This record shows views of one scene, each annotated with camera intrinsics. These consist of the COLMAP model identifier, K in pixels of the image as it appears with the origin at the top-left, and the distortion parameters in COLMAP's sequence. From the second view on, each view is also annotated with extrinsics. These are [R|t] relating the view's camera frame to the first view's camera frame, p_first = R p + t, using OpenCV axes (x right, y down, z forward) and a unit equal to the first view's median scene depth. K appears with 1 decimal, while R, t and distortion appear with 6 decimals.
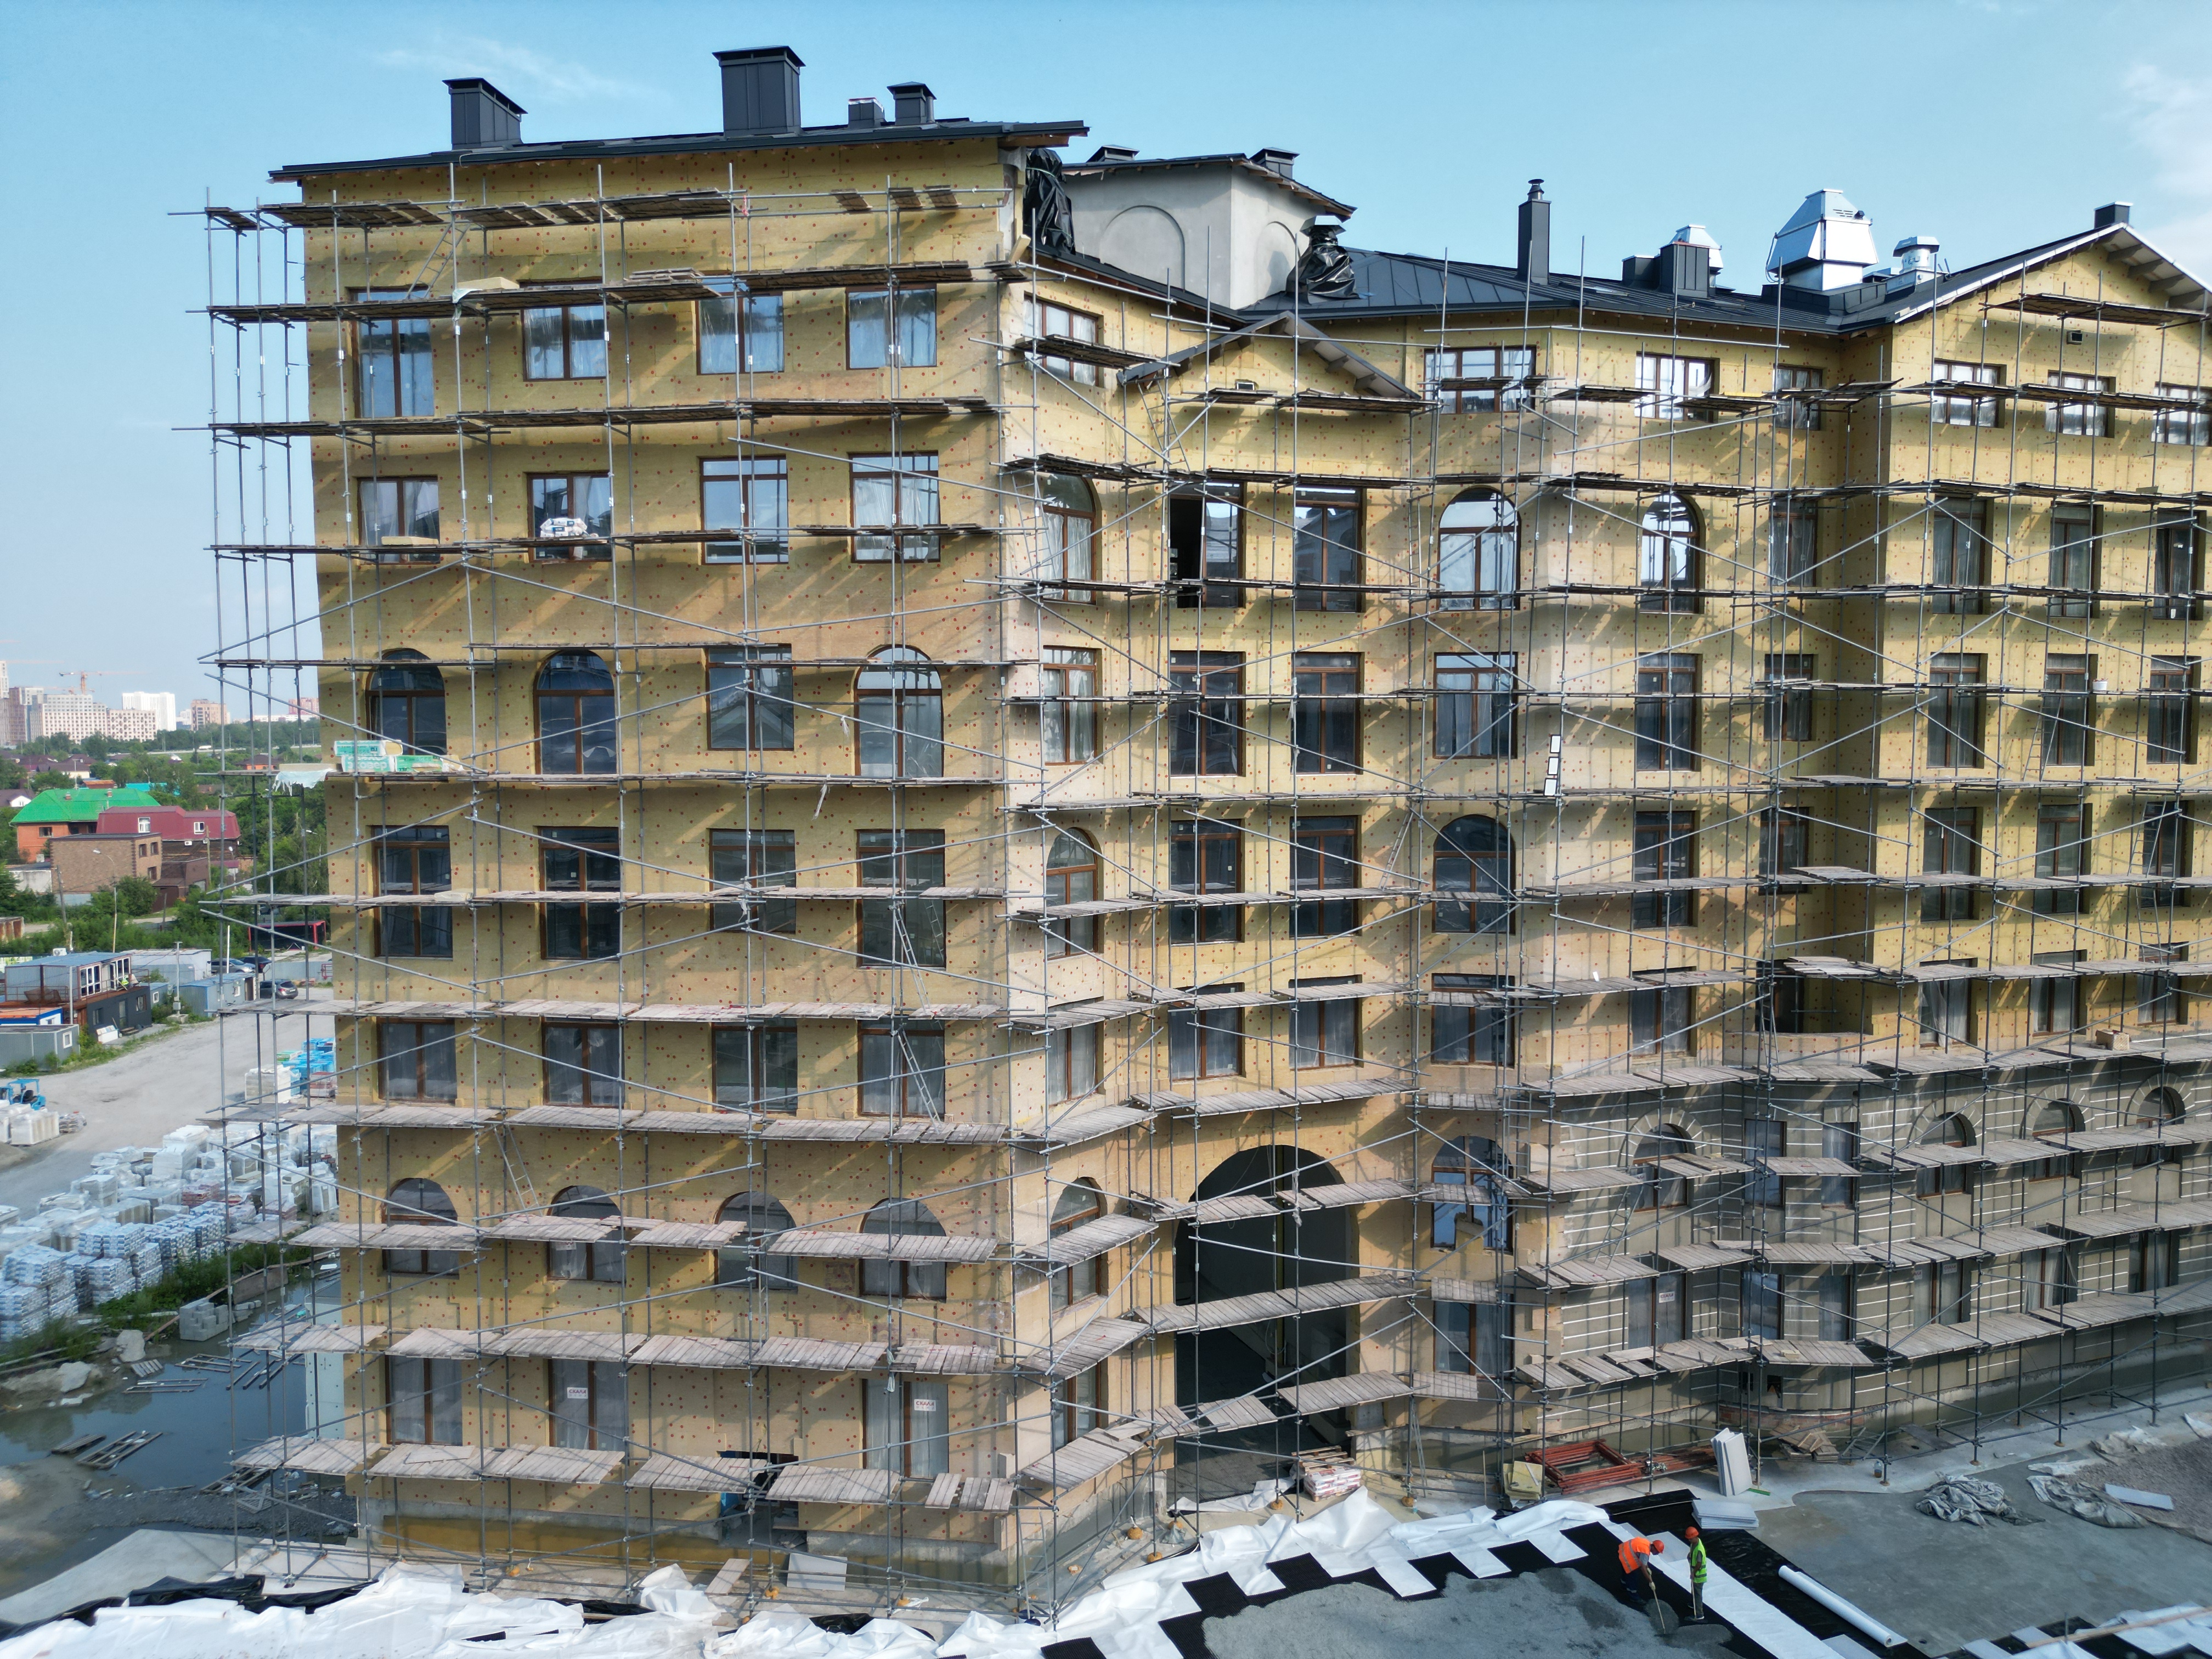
lens RADIAL K [[1559.5, 0, 1106.0], [0, 1559.5, 829.5], [0, 0, 1]] dist [0.061544, -0.057483]
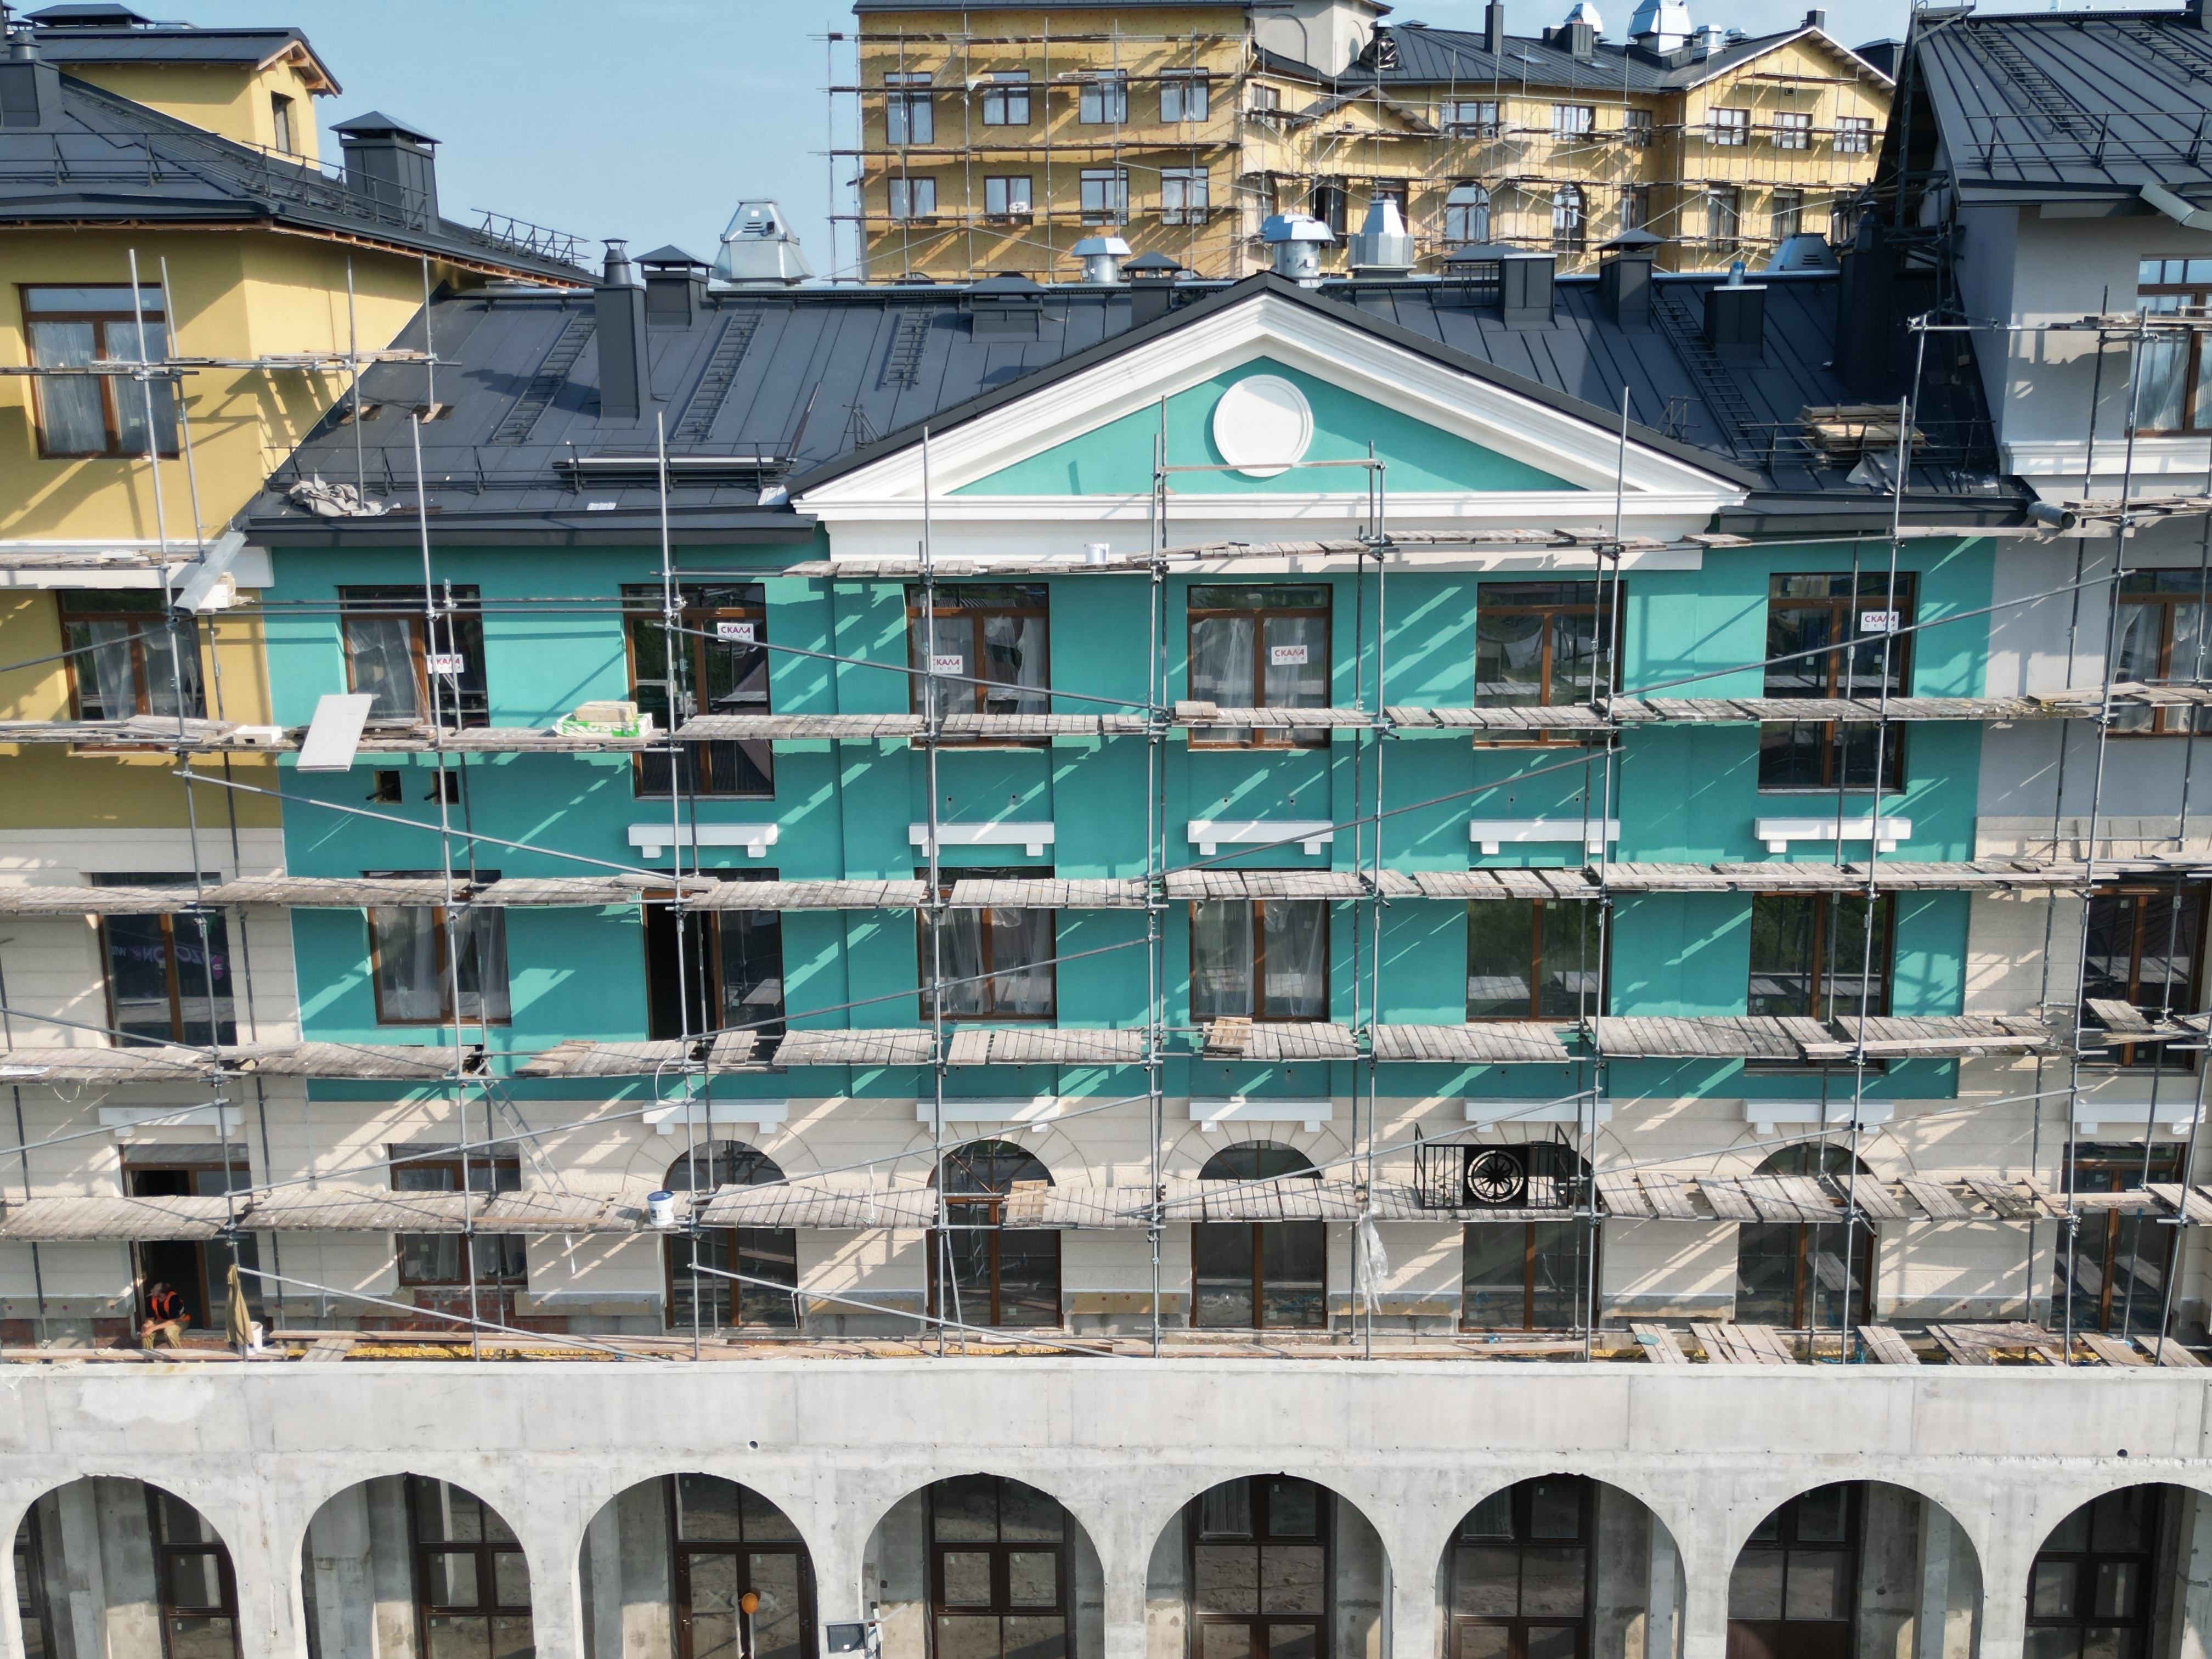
lens RADIAL K [[1819.7, 0, 1153.3], [0, 1819.7, 722.5], [0, 0, 1]] dist [0.080299, -0.085853]
pose [[0.992186, -0.030046, 0.121092, -0.397551], [0.016282, 0.993451, 0.113093, 0.157694], [-0.123697, -0.110238, 0.986178, -1.114733]]
